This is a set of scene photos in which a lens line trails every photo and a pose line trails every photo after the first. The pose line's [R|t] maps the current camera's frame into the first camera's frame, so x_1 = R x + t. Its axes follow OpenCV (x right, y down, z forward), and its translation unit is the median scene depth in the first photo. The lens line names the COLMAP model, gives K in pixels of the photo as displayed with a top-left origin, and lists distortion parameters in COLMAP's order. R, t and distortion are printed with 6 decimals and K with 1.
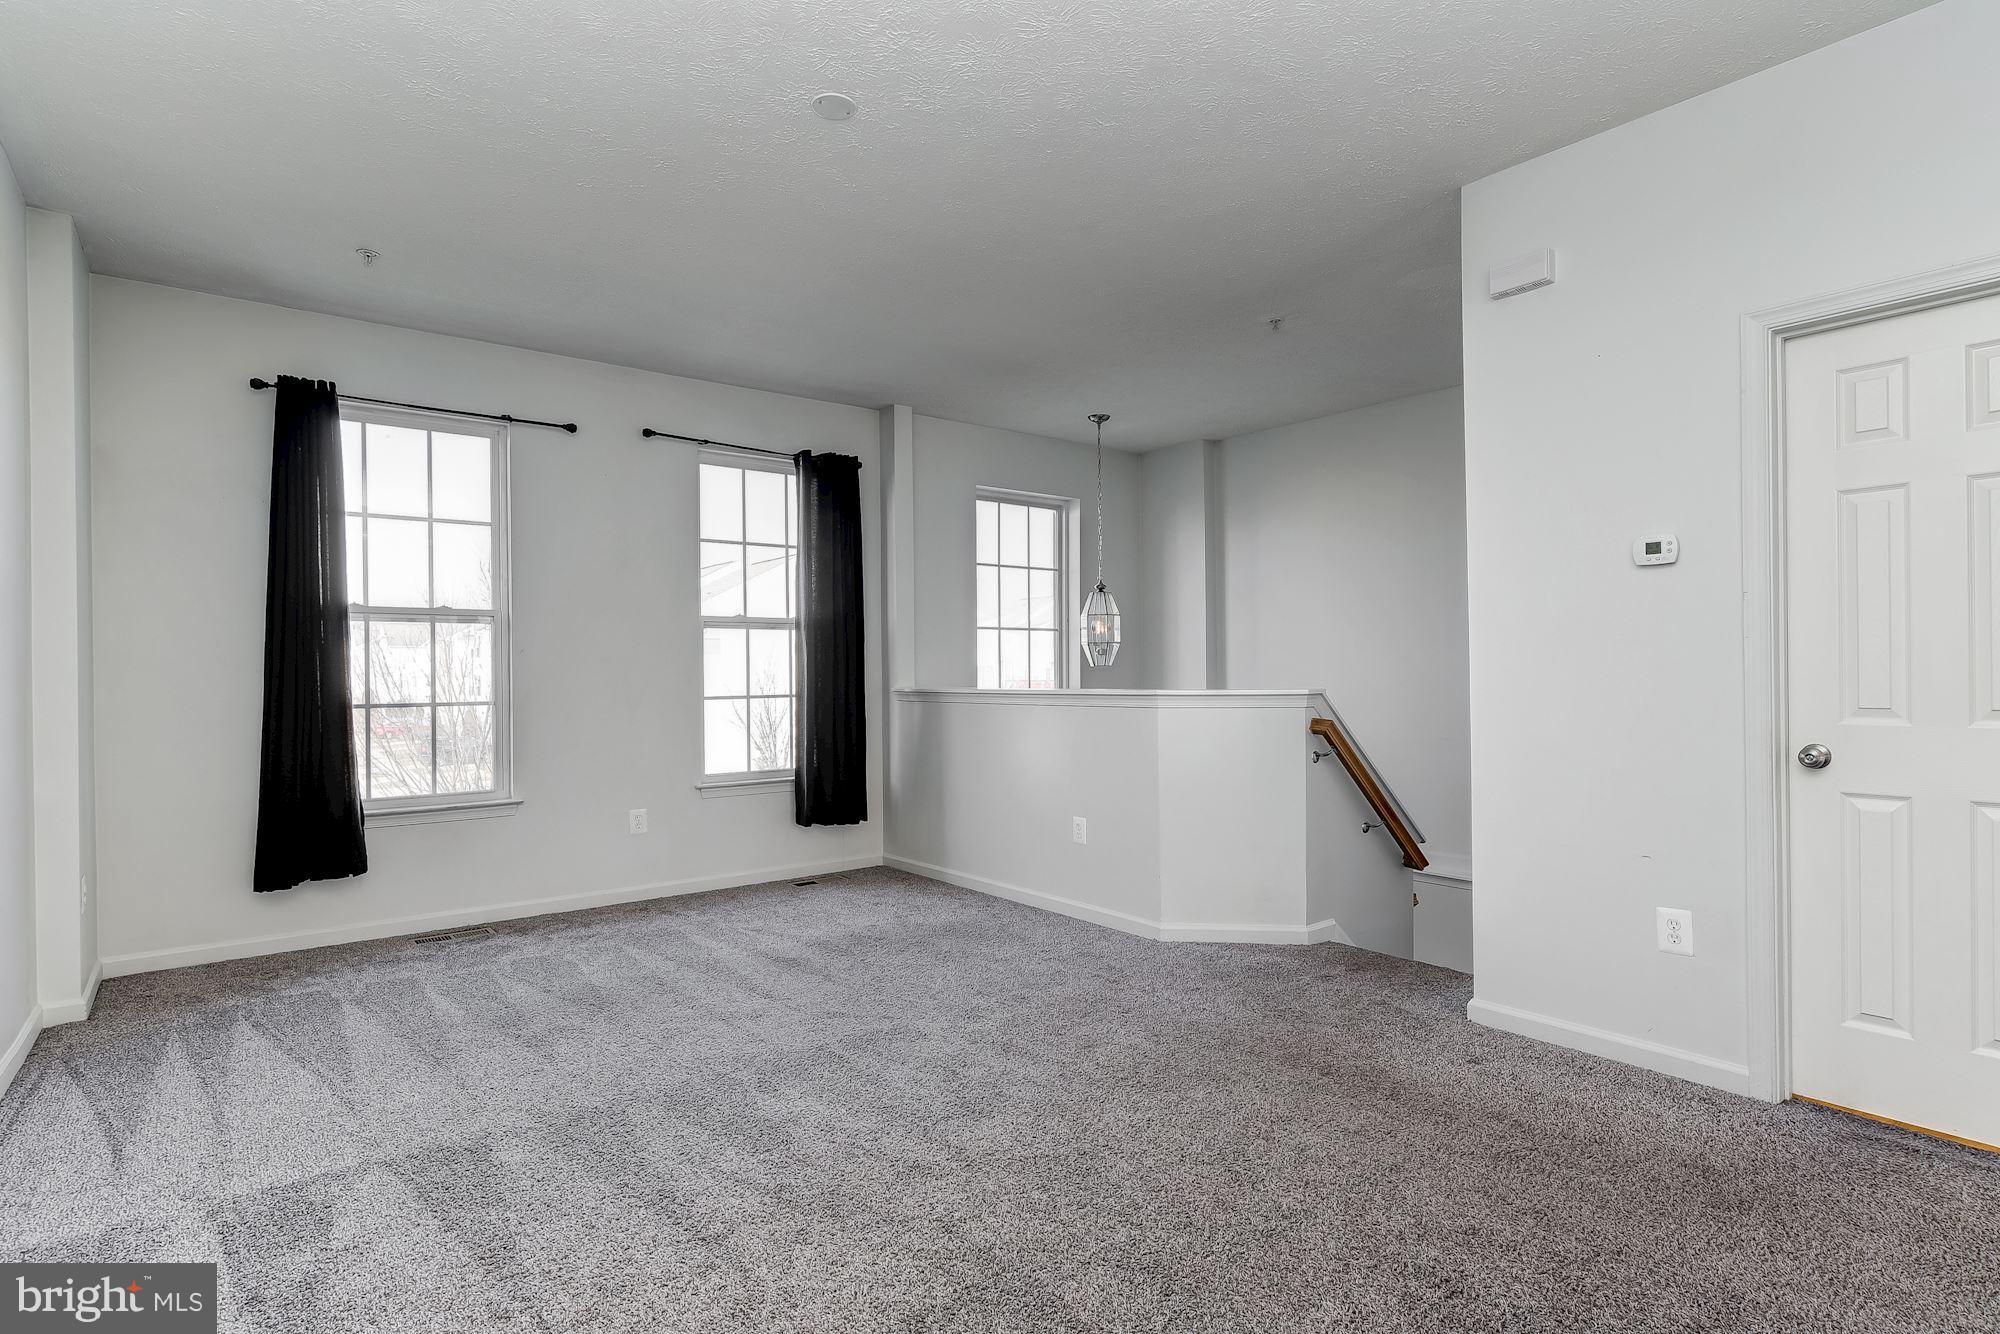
lens RADIAL K [[1005.4, 0, 1013.5], [0, 1005.4, 664.2], [0, 0, 1]] dist [-0.003589, 0.001328]
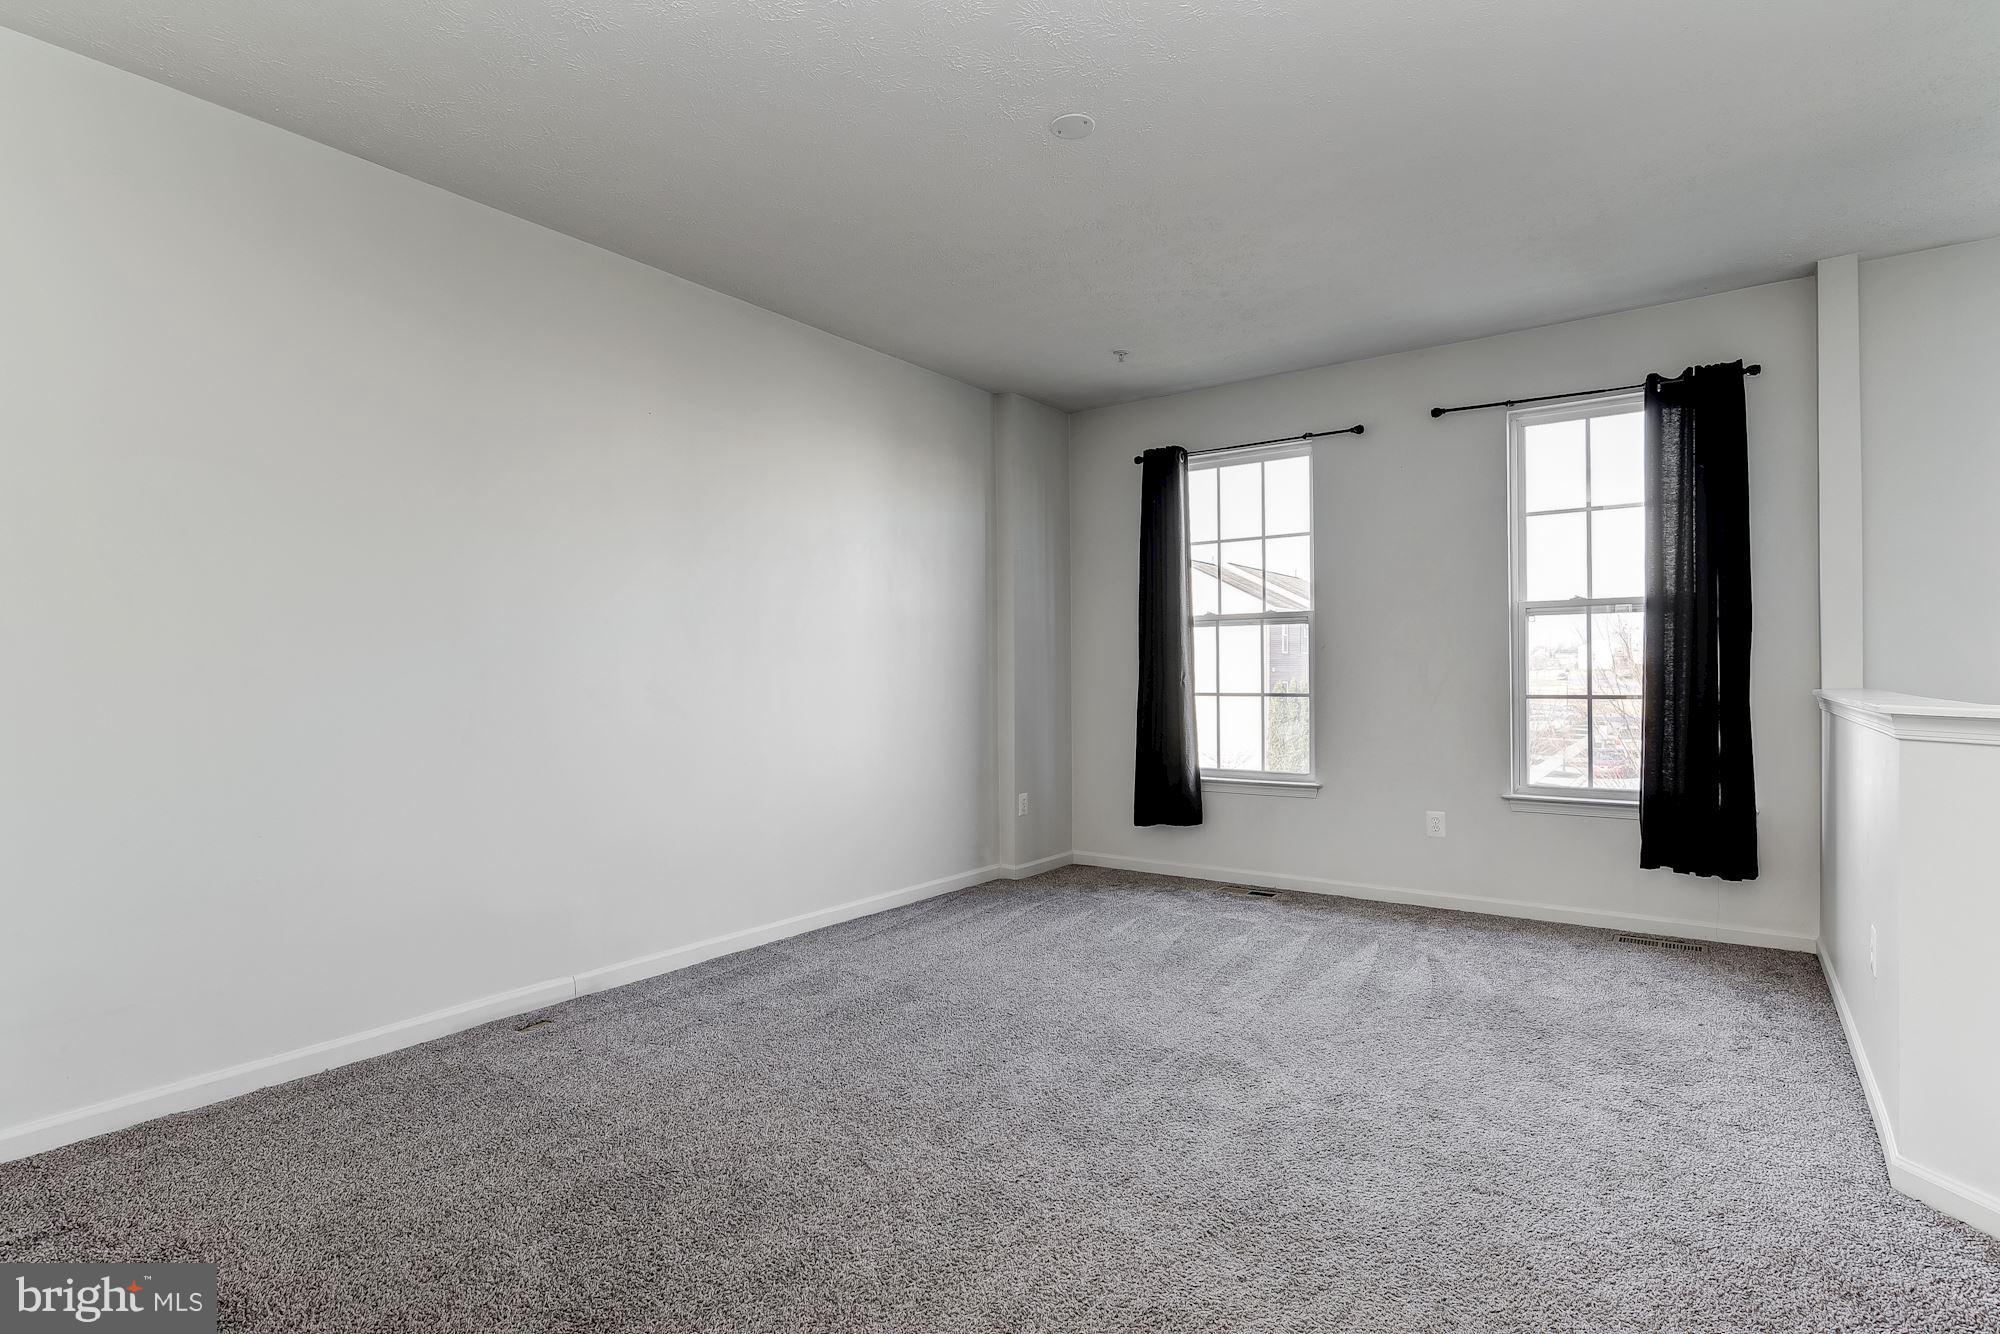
lens RADIAL K [[1005.4, 0, 981.9], [0, 1005.4, 659.8], [0, 0, 1]] dist [-0.003589, 0.001328]
pose [[0.271563, -0.005513, -0.962405, 0.442362], [0.010685, 0.999939, -0.002713, -0.000764], [0.962361, -0.009546, 0.271605, 0.347805]]
